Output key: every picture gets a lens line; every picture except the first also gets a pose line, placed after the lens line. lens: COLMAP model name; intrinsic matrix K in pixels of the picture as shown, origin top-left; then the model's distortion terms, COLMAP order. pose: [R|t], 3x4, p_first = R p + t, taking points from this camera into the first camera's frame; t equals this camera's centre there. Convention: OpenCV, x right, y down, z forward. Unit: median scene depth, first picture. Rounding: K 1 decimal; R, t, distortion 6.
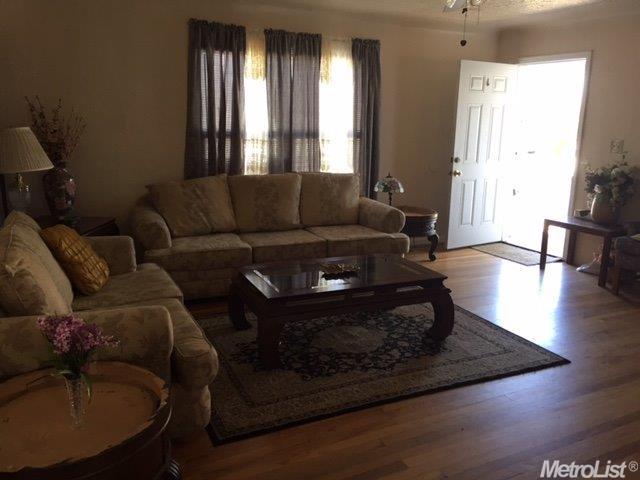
lens RADIAL K [[548.4, 0, 320.0], [0, 548.4, 240.0], [0, 0, 1]] dist [0.052069, 0.000520]
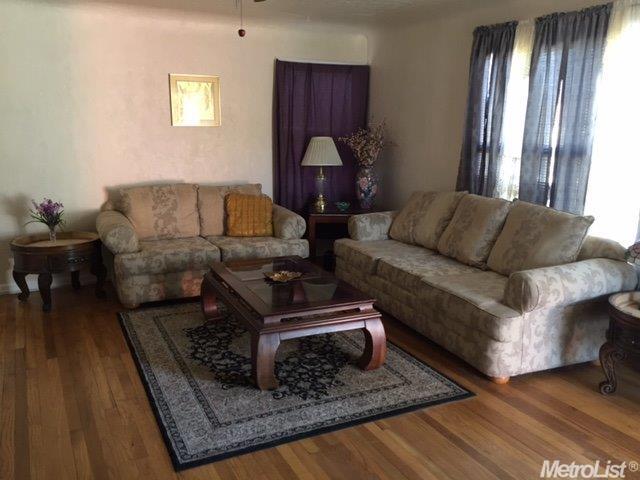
lens RADIAL K [[541.6, 0, 320.0], [0, 541.6, 240.0], [0, 0, 1]] dist [0.084757, -0.126213]
pose [[0.013633, 0.189658, -0.981756, 0.743448], [-0.220783, 0.958184, 0.182038, -0.156024], [0.975228, 0.214273, 0.054936, 0.741706]]
